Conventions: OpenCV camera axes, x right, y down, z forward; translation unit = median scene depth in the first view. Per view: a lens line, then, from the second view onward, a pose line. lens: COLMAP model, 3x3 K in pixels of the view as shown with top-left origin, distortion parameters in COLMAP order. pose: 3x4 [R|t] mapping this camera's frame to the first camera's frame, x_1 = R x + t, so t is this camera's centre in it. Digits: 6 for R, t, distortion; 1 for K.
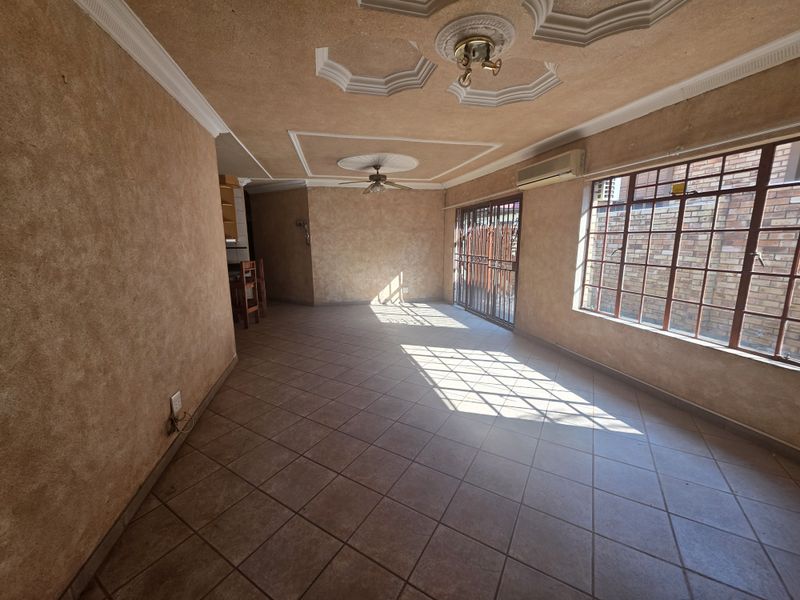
lens RADIAL K [[321.6, 0, 398.9], [0, 321.6, 297.4], [0, 0, 1]] dist [0.006919, -0.000018]
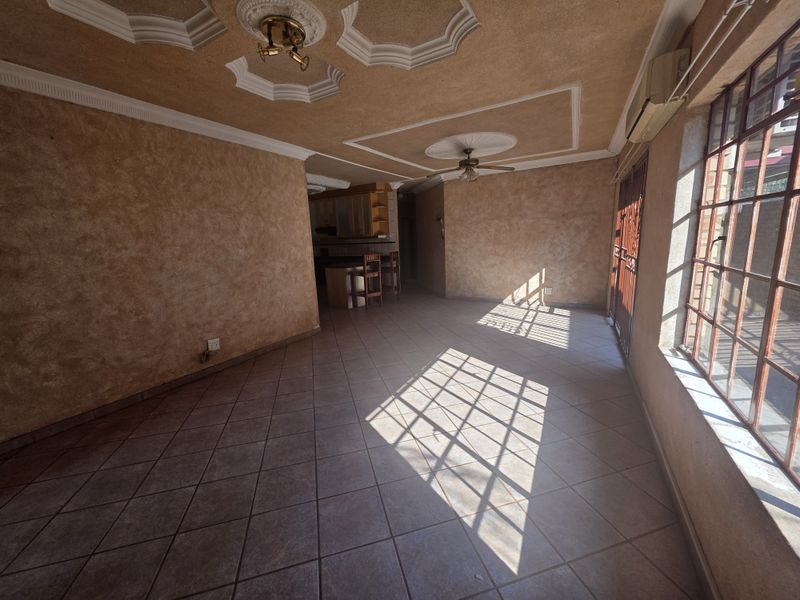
lens RADIAL K [[321.6, 0, 398.9], [0, 321.6, 297.4], [0, 0, 1]] dist [0.006919, -0.000018]
pose [[0.719747, 0.102780, -0.686586, 0.468725], [-0.085828, 0.994567, 0.058911, -0.033606], [0.688911, 0.016527, 0.724658, 0.221818]]
